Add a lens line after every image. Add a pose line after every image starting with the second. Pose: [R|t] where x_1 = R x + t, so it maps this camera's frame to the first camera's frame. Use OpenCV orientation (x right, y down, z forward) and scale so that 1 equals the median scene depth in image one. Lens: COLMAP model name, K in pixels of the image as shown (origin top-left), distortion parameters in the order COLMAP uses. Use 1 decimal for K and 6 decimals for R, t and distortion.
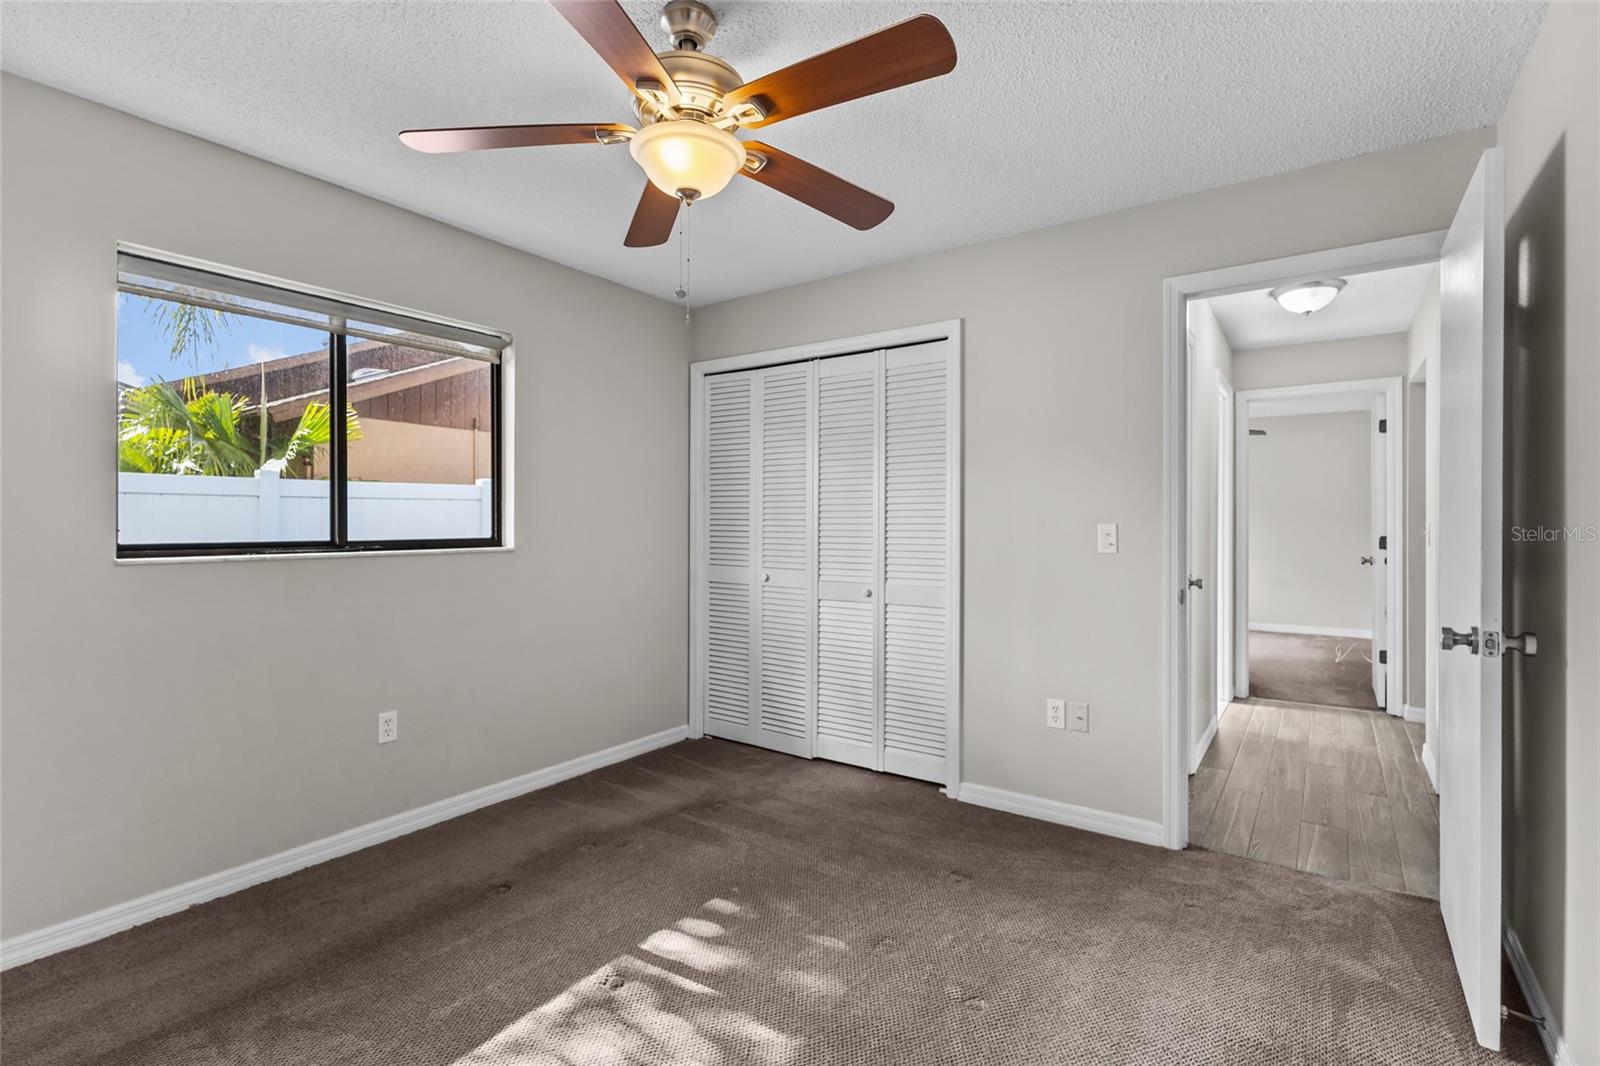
lens RADIAL K [[734.8, 0, 799.1], [0, 734.8, 525.3], [0, 0, 1]] dist [-0.014102, 0.000404]
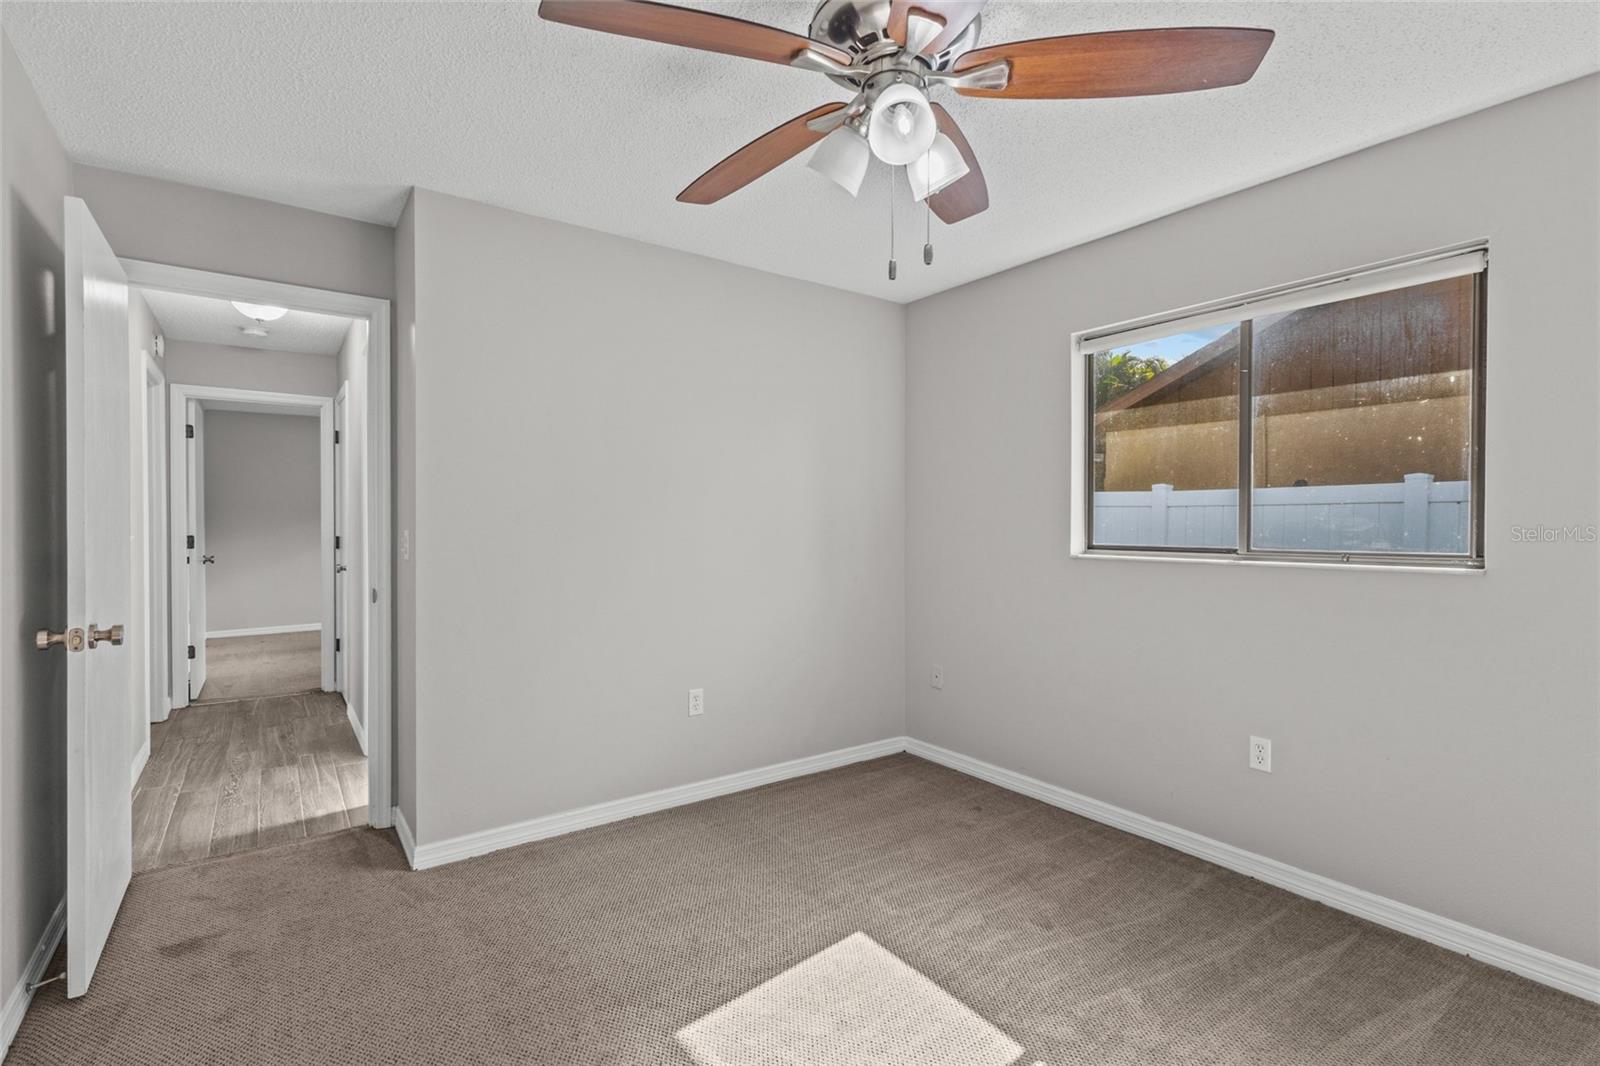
lens RADIAL K [[748.8, 0, 780.2], [0, 748.8, 519.7], [0, 0, 1]] dist [0.002795, 0.001046]
pose [[-0.336802, -0.002962, -0.941571, 0.535569], [-0.011476, 0.999934, 0.000959, -0.012836], [0.941506, 0.011128, -0.336814, 0.753990]]
